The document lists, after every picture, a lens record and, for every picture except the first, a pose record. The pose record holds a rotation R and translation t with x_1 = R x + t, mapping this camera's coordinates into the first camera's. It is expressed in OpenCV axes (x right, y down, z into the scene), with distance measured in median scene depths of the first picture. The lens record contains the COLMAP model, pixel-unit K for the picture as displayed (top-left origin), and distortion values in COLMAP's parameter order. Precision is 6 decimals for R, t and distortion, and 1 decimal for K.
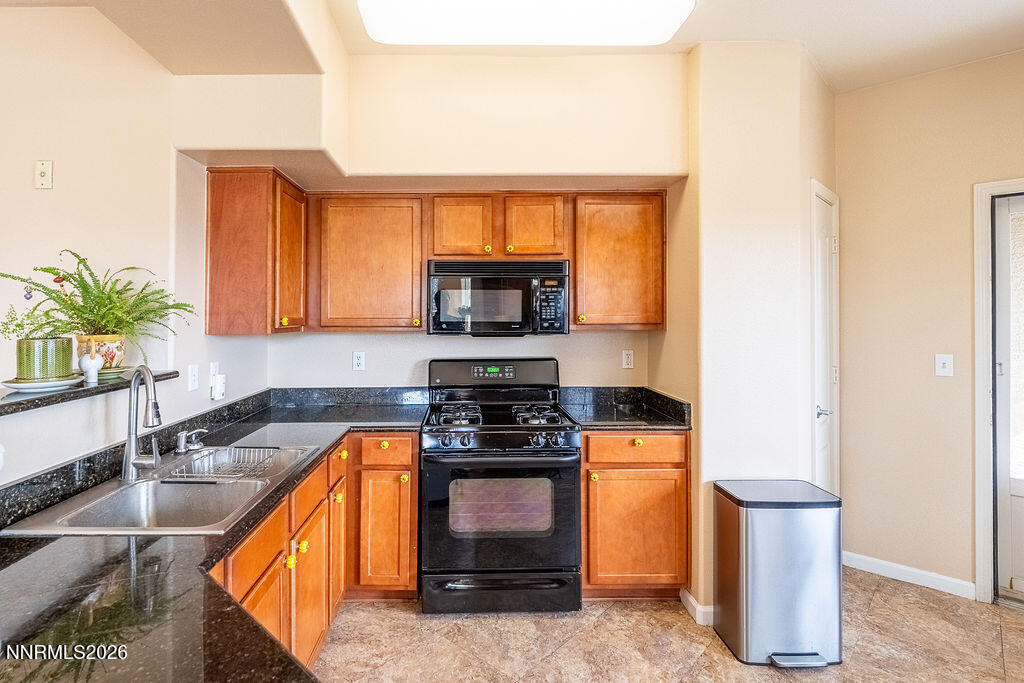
lens RADIAL K [[536.2, 0, 461.6], [0, 536.2, 309.8], [0, 0, 1]] dist [0.000501, -0.000050]
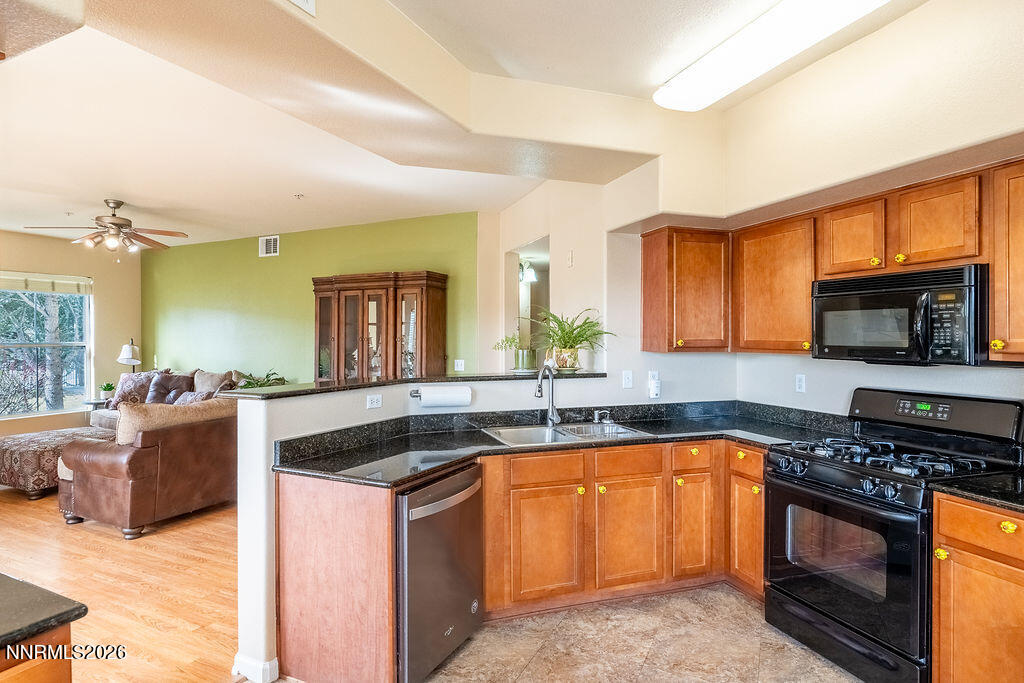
lens RADIAL K [[568.2, 0, 492.1], [0, 568.2, 339.8], [0, 0, 1]] dist [-0.001151, -0.000437]
pose [[0.294809, 0.008504, -0.955518, 0.746263], [0.010170, 0.999876, 0.012037, -0.005873], [0.955502, -0.013266, 0.294686, 0.146768]]
